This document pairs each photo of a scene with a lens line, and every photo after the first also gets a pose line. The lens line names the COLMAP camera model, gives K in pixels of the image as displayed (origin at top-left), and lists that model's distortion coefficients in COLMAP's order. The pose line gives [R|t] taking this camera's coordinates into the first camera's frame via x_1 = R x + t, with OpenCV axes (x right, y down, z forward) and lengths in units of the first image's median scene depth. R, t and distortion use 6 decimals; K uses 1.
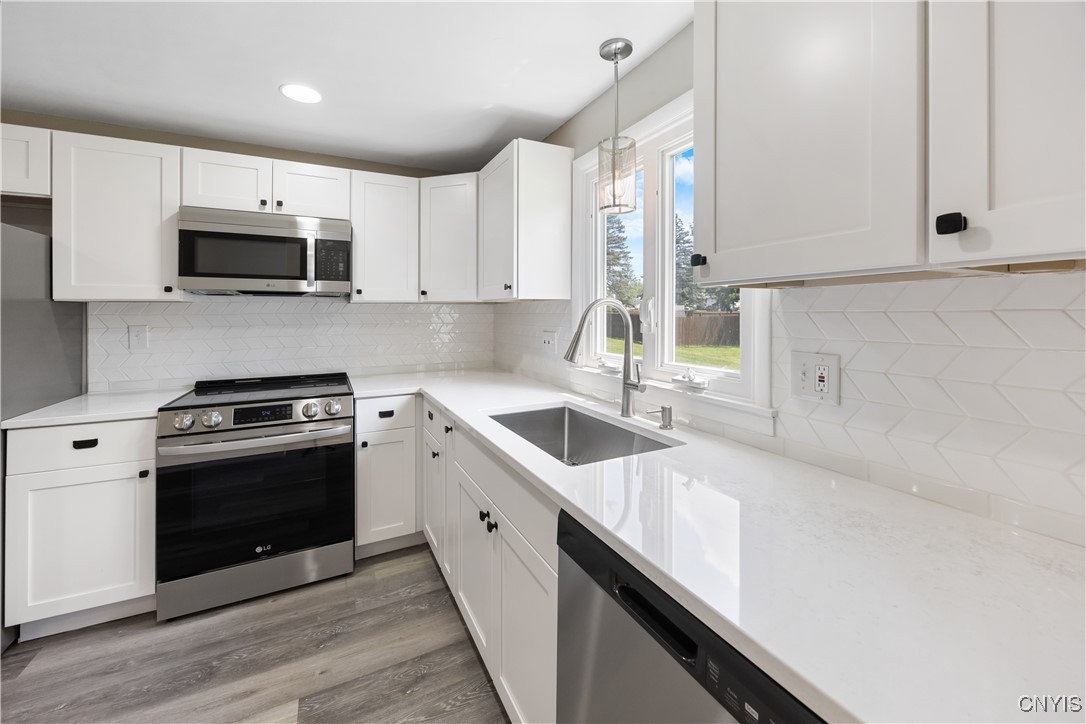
lens RADIAL K [[427.0, 0, 539.4], [0, 427.0, 315.4], [0, 0, 1]] dist [-0.002283, -0.000034]
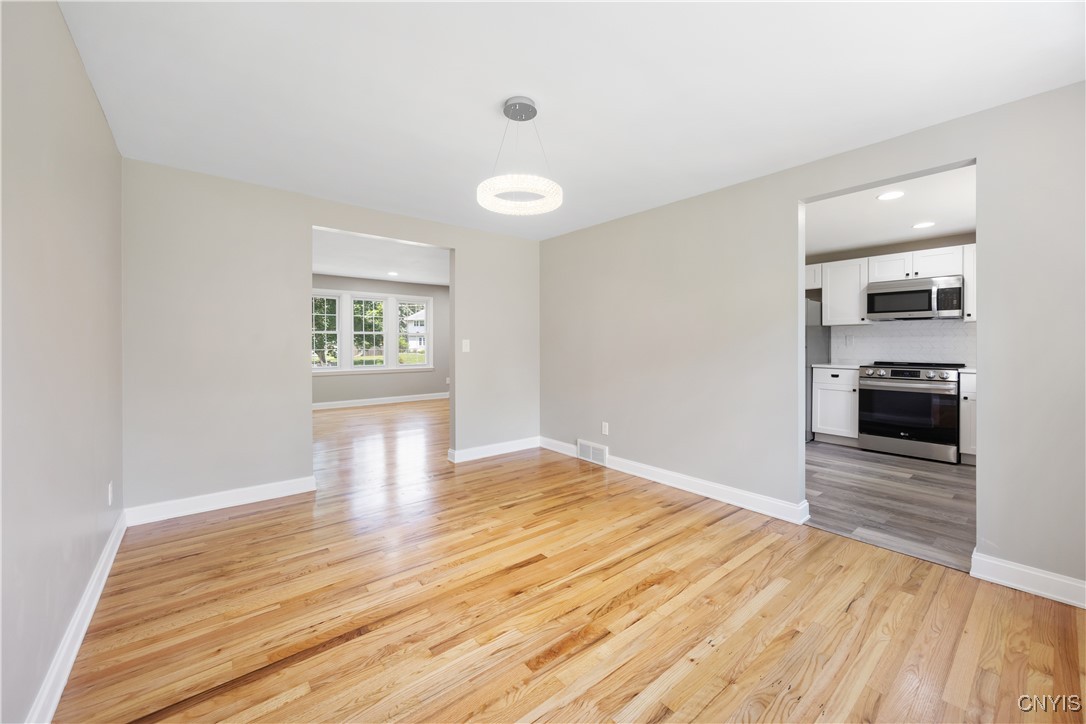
lens RADIAL K [[417.5, 0, 543.3], [0, 417.5, 344.8], [0, 0, 1]] dist [-0.000815, 0.000193]
pose [[0.226163, 0.007452, -0.974061, 0.977864], [-0.000851, 0.999972, 0.007453, 0.063834], [0.974089, -0.000857, 0.226163, -1.241942]]
